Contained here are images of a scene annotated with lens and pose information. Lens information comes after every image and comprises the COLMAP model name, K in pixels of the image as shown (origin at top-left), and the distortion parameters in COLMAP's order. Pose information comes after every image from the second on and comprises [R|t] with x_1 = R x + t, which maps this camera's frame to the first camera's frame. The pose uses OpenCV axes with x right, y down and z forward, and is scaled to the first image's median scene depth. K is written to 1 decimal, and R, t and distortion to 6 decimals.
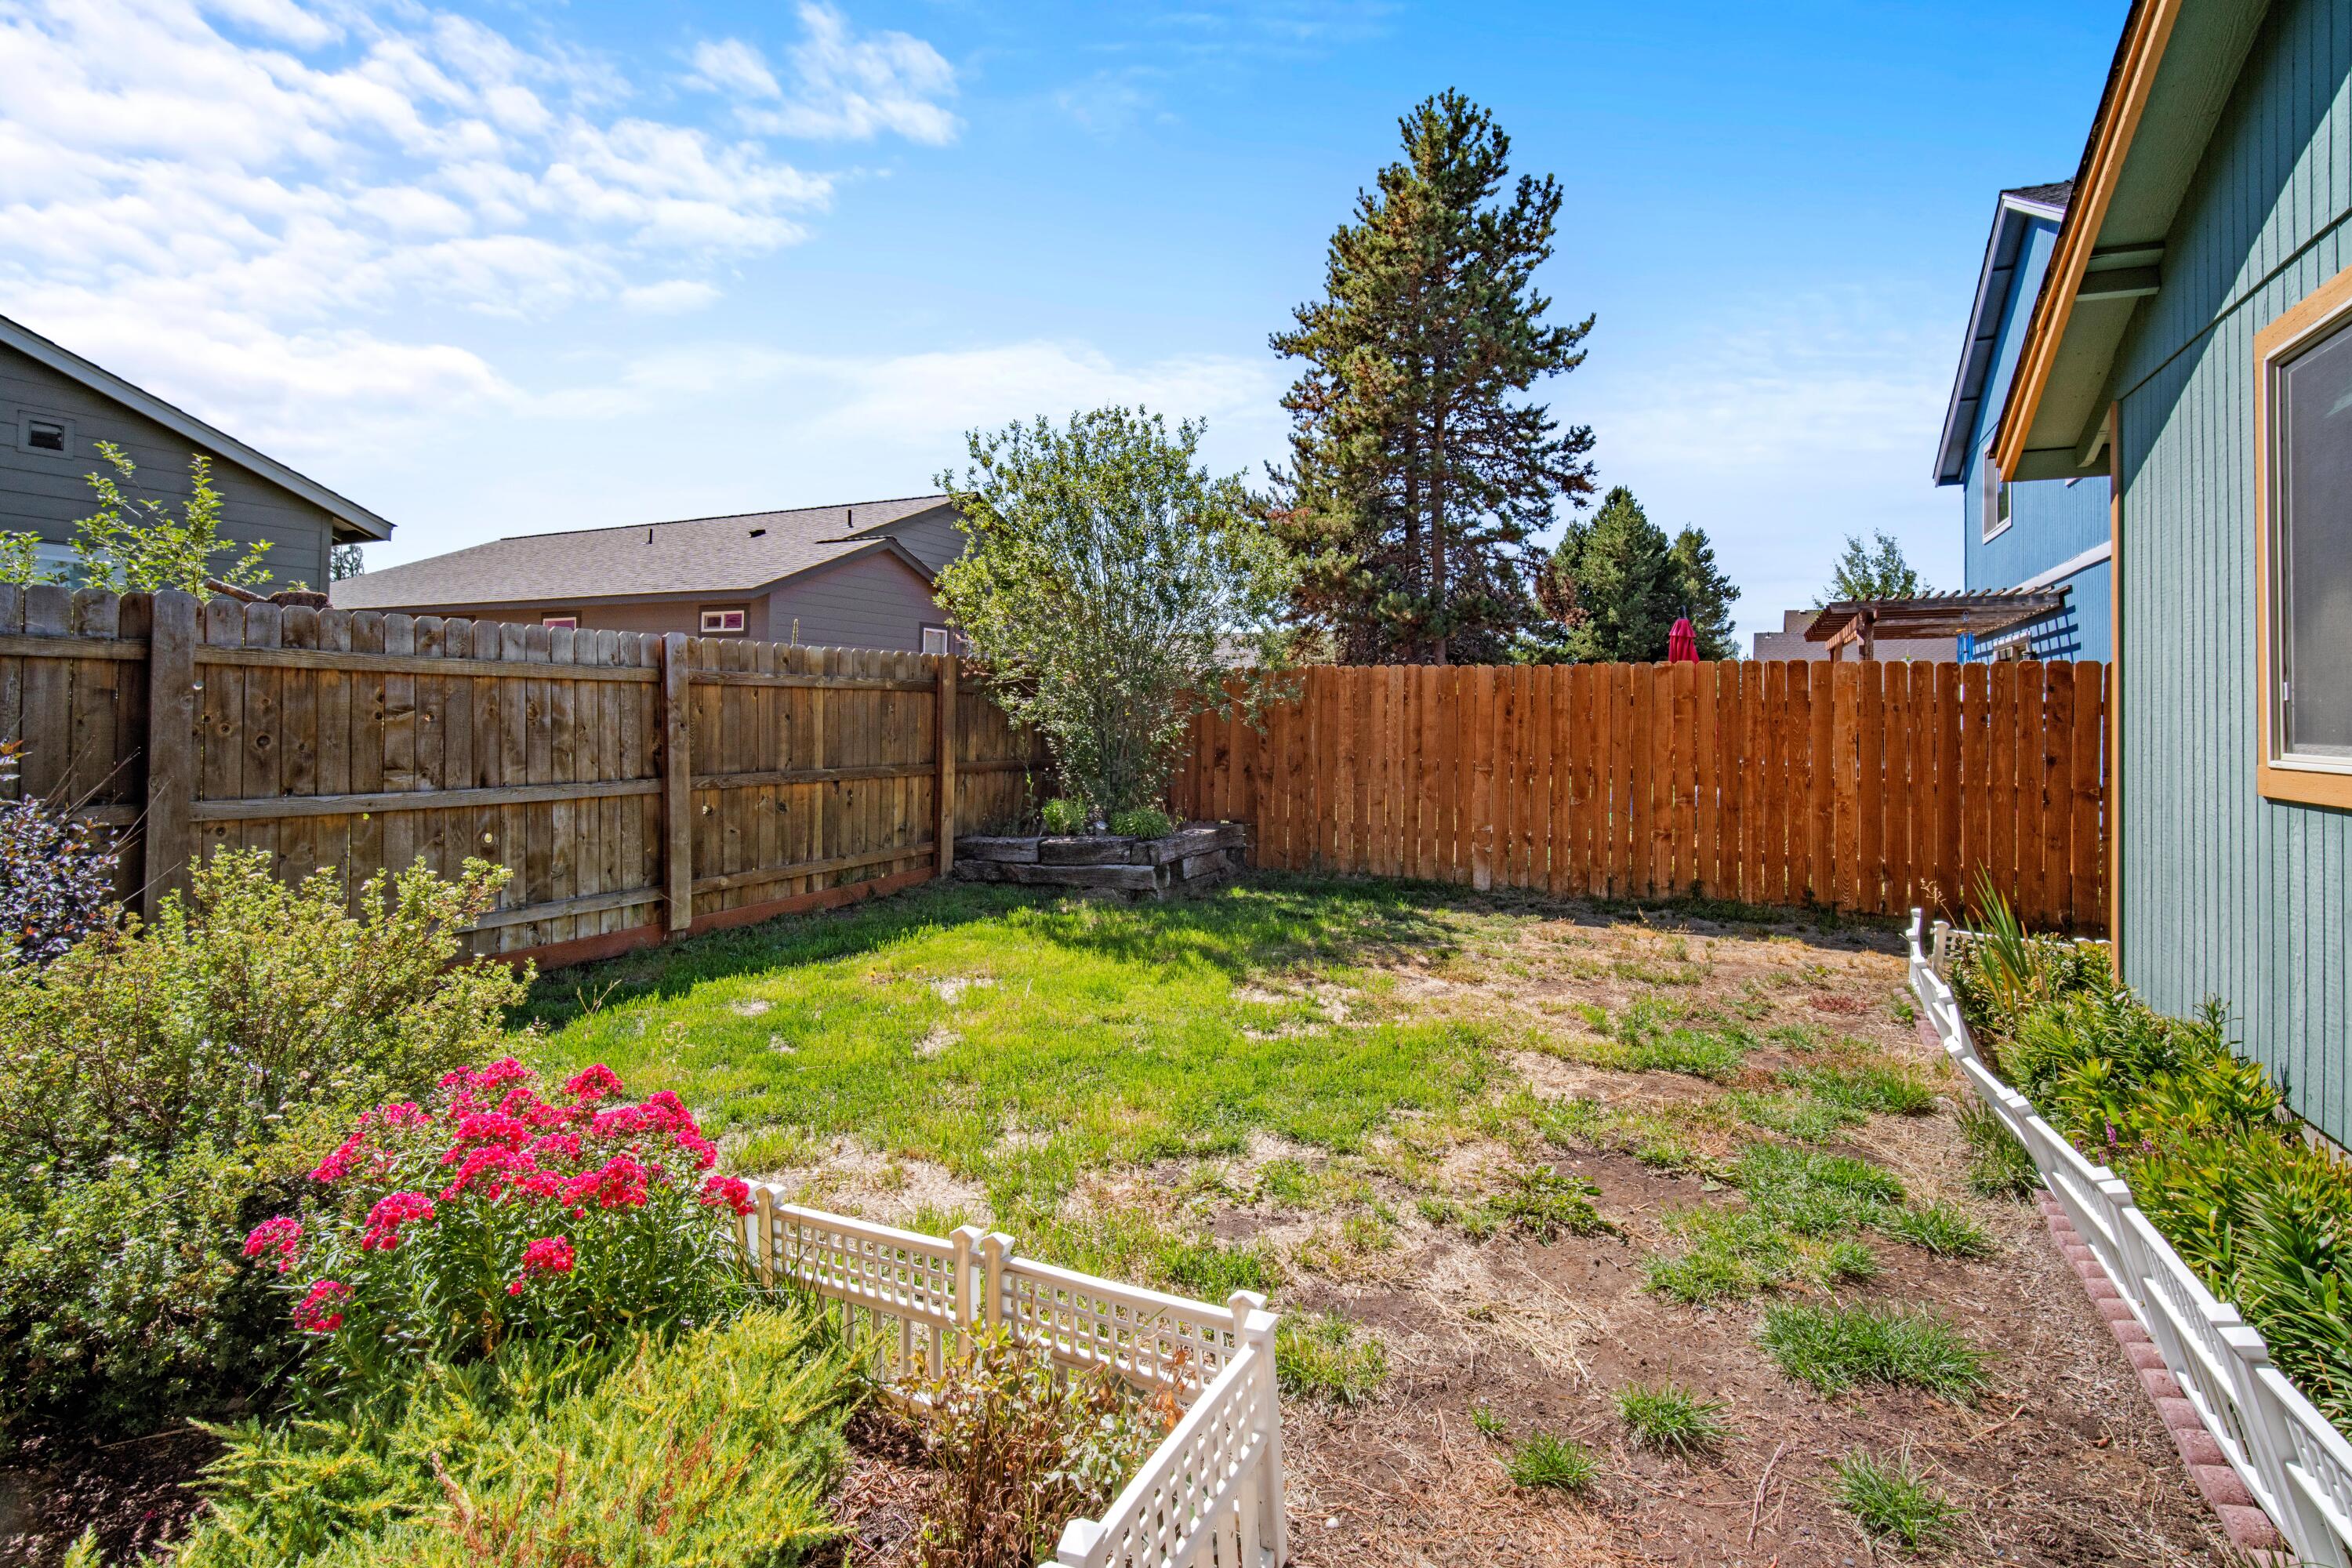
lens RADIAL K [[1036.1, 0, 1166.7], [0, 1036.1, 718.0], [0, 0, 1]] dist [-0.011225, 0.000817]
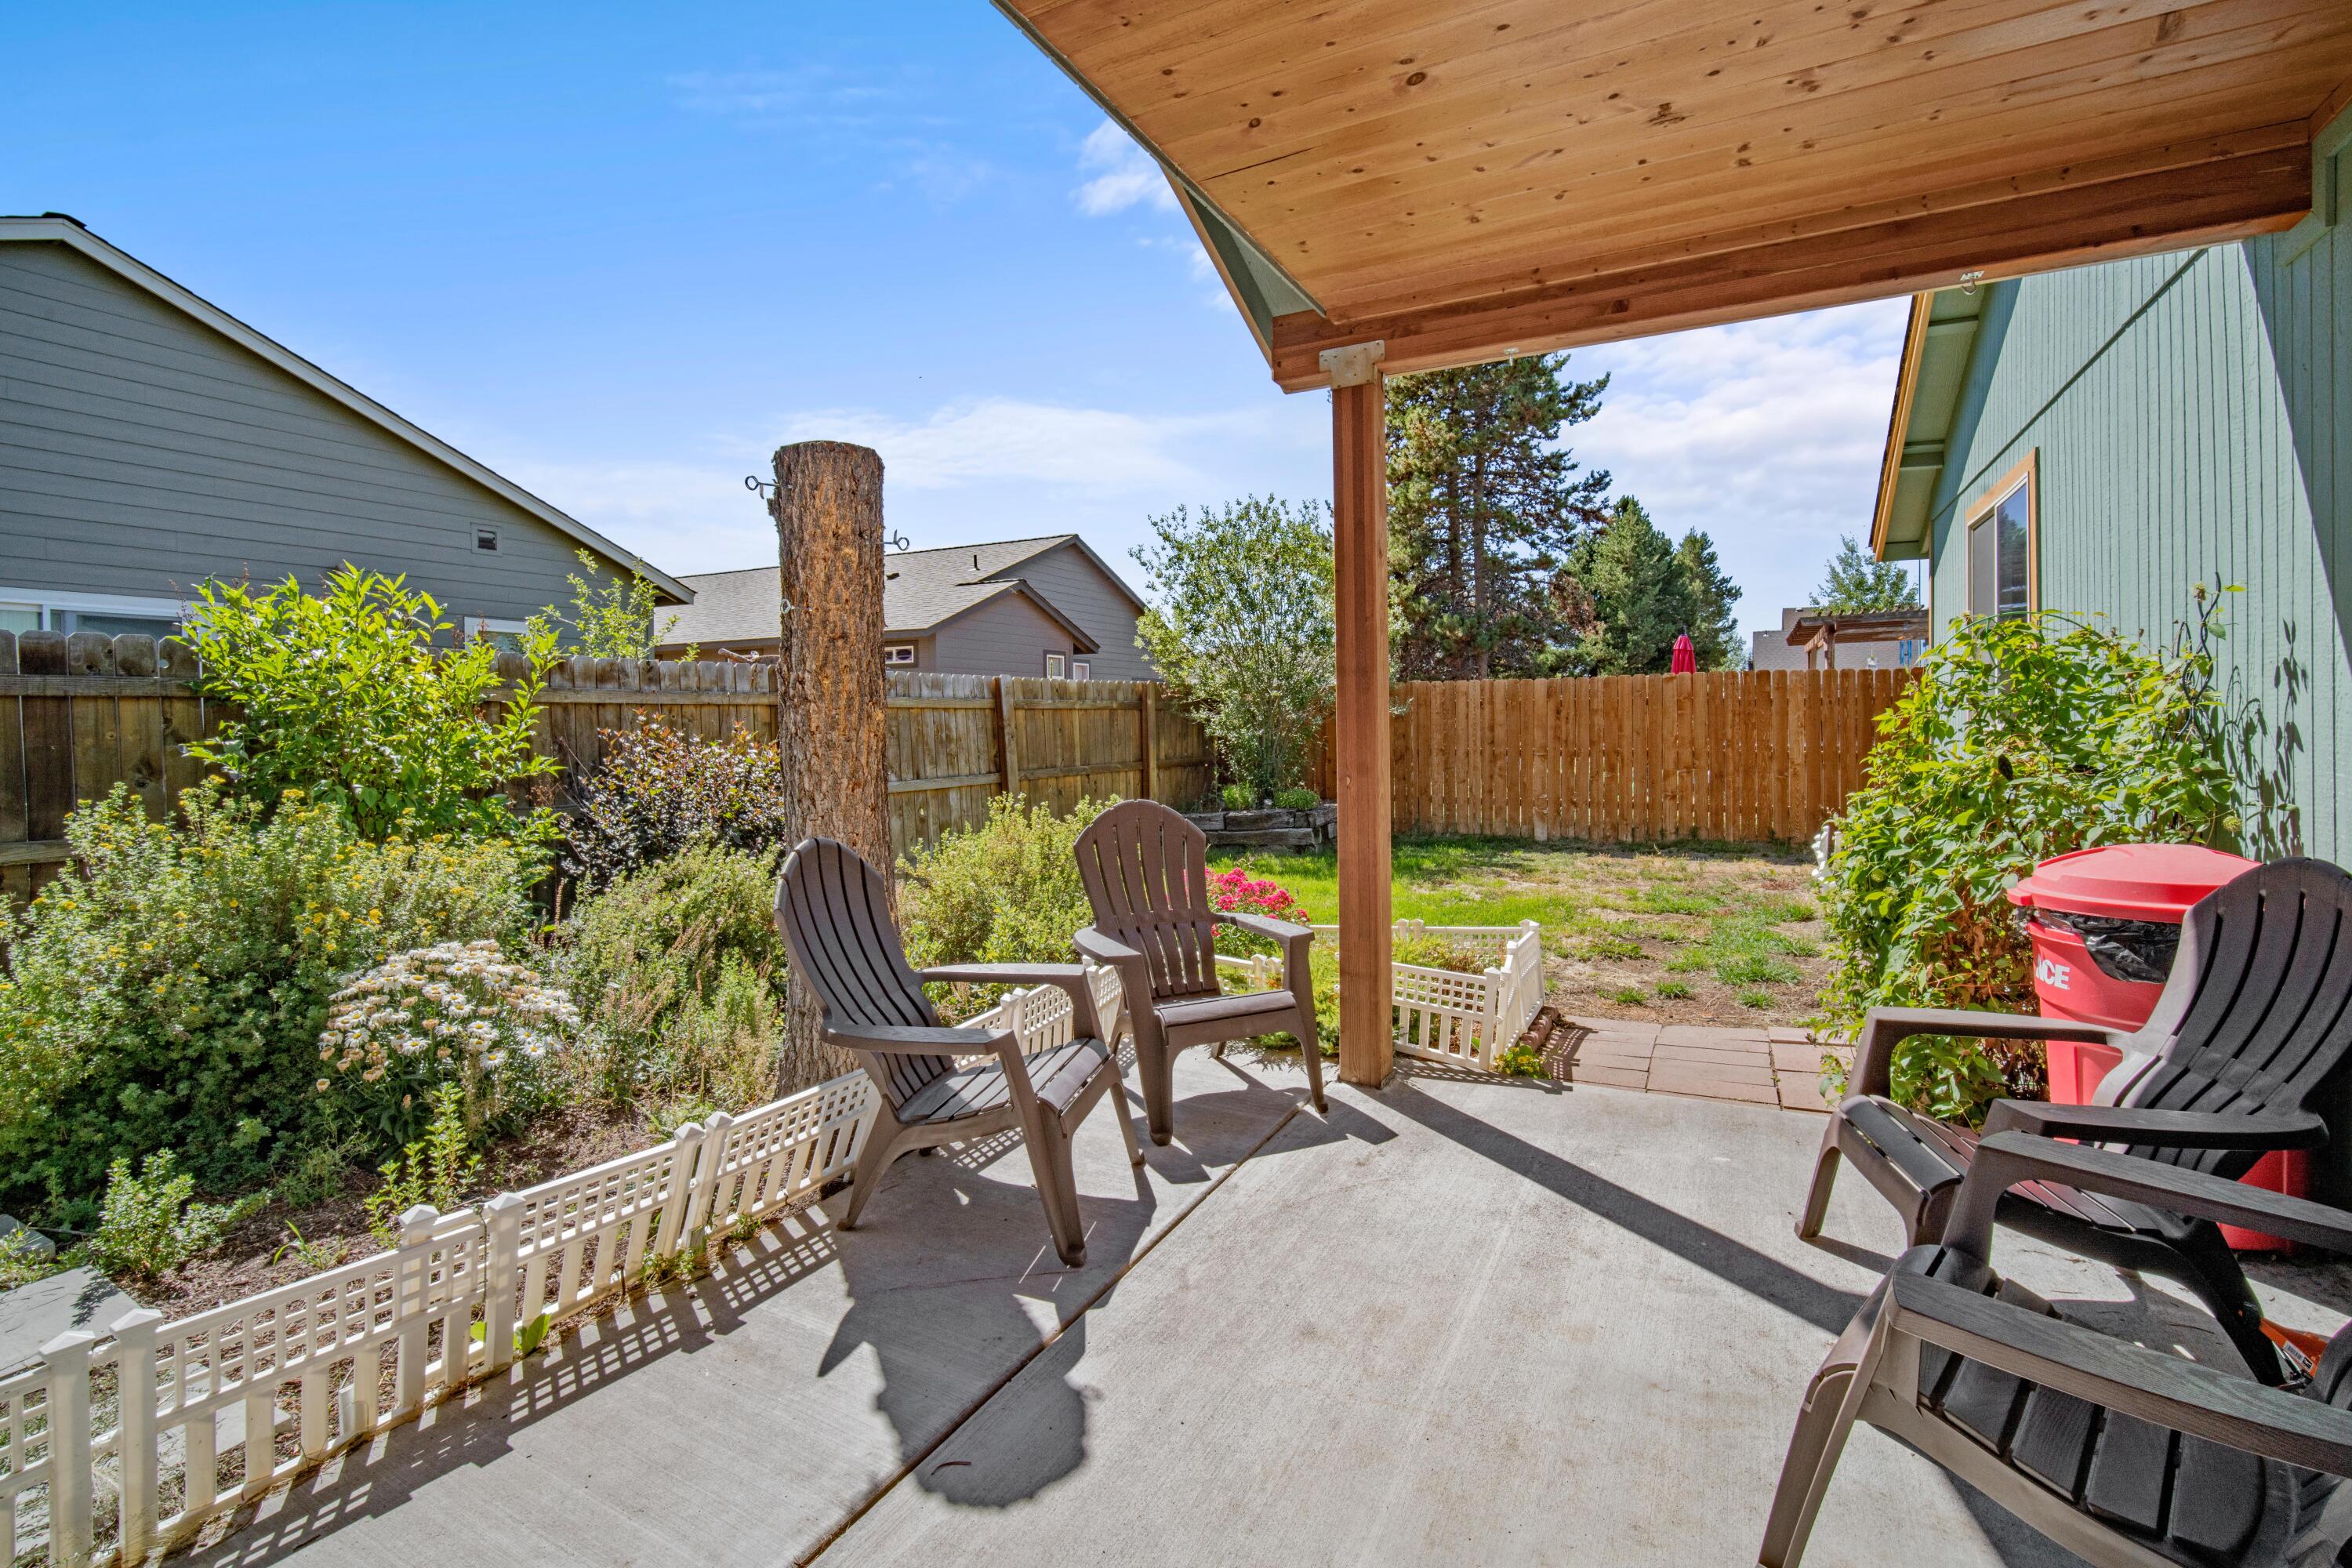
lens RADIAL K [[1036.1, 0, 1182.8], [0, 1036.1, 771.4], [0, 0, 1]] dist [-0.011225, 0.000817]
pose [[0.999550, -0.029323, 0.006248, -0.094256], [0.029031, 0.998670, 0.042615, 0.000094], [-0.007489, -0.042415, 0.999072, -0.196948]]
